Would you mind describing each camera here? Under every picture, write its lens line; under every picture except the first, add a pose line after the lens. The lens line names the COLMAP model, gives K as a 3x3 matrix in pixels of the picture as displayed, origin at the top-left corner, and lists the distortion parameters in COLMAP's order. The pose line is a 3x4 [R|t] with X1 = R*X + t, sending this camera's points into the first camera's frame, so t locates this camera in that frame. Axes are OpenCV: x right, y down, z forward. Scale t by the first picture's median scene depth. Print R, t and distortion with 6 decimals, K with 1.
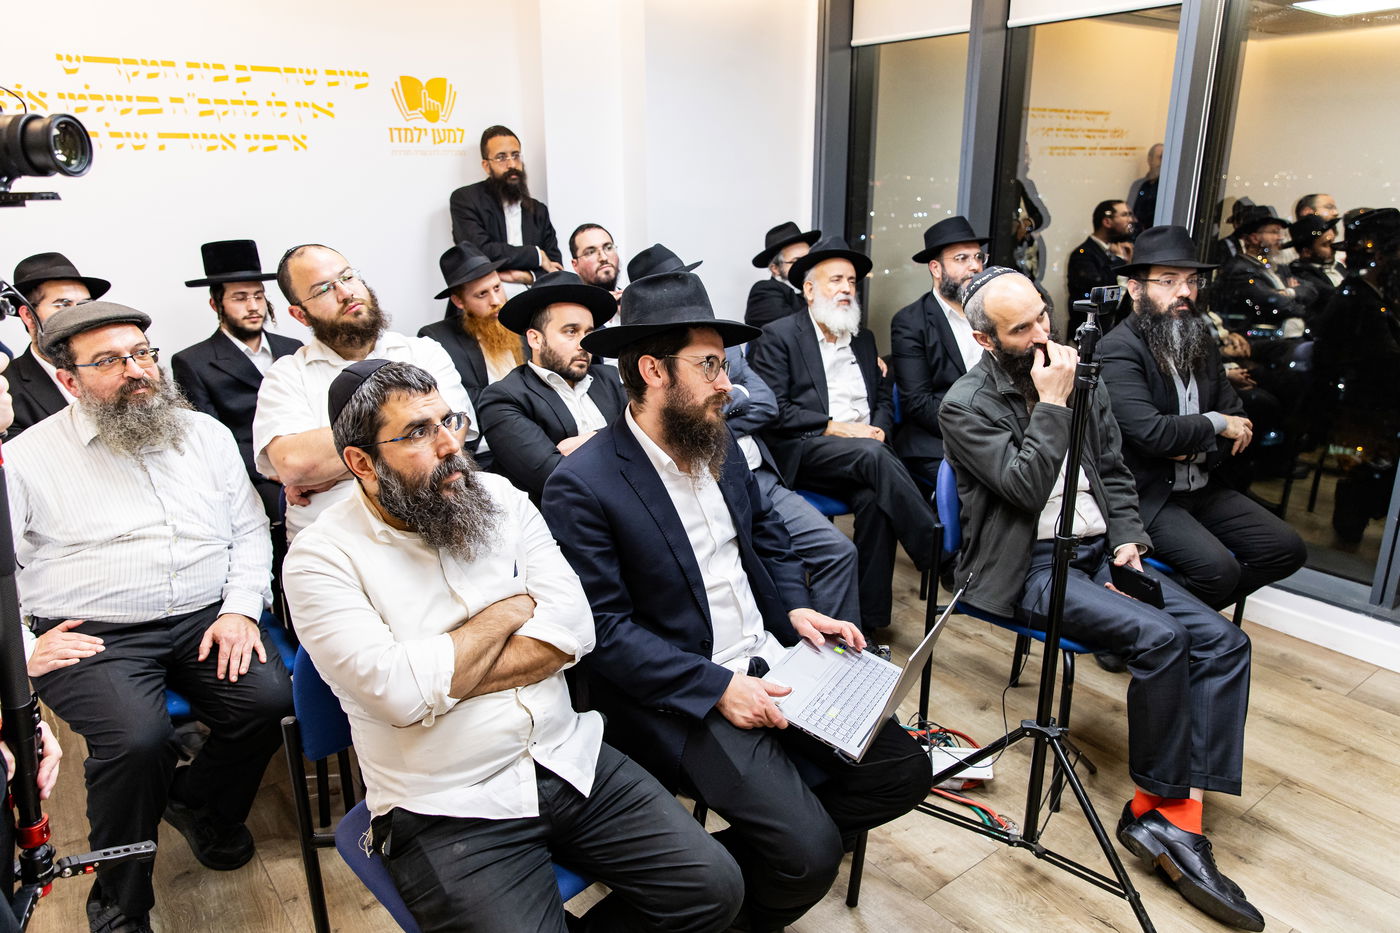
lens RADIAL K [[984.7, 0, 731.5], [0, 984.7, 434.6], [0, 0, 1]] dist [-0.178442, 0.510423]
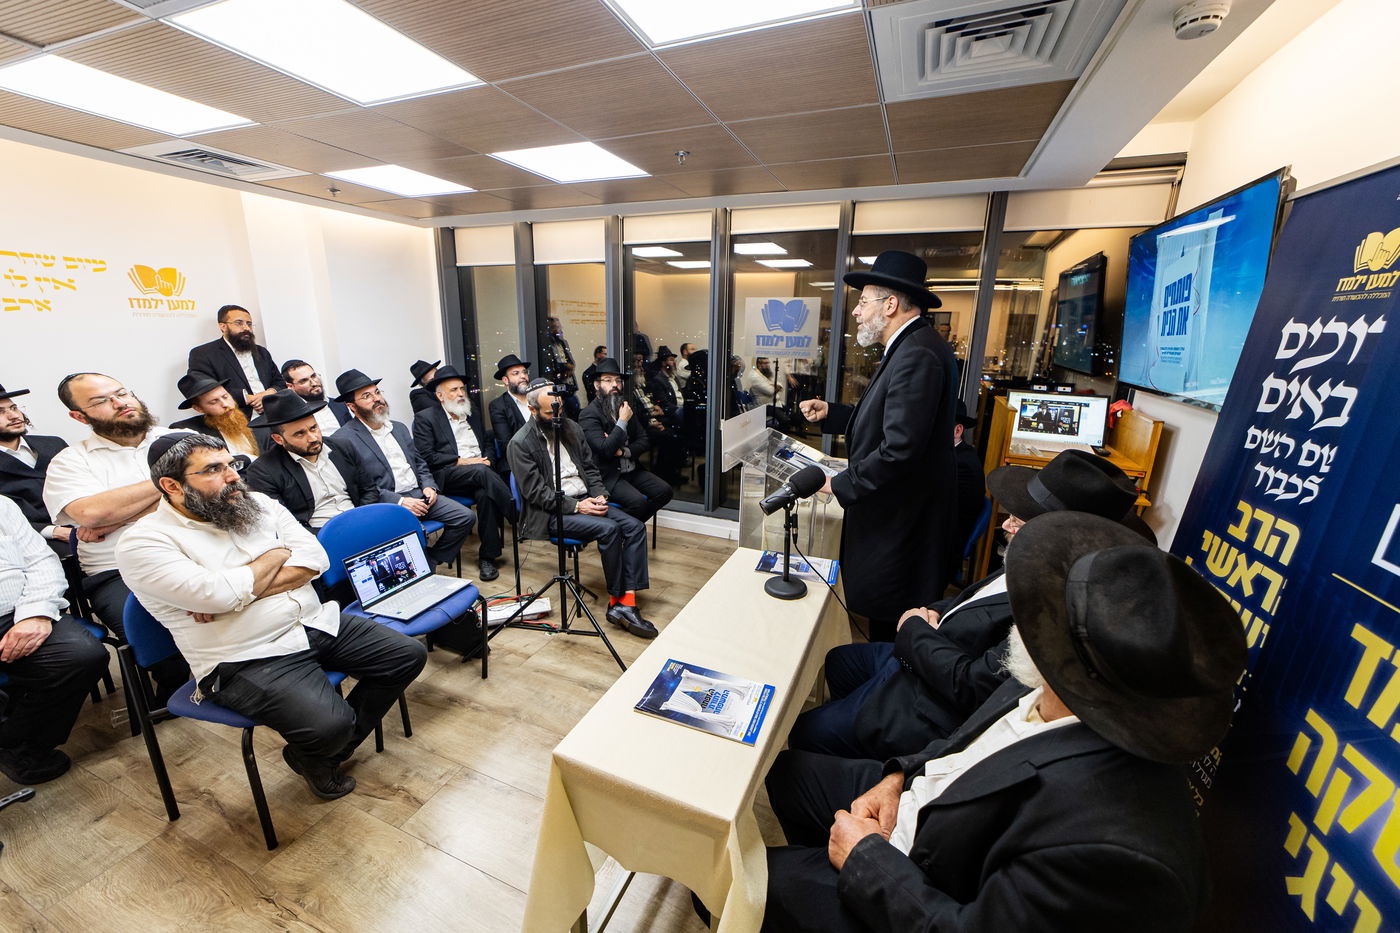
lens RADIAL K [[523.6, 0, 700.0], [0, 523.6, 466.5], [0, 0, 1]] dist [-0.001026, 0.000123]
pose [[0.872537, -0.102101, 0.477760, 0.018919], [0.105124, 0.994248, 0.020490, 0.035749], [-0.477104, 0.032345, 0.878251, -0.194477]]
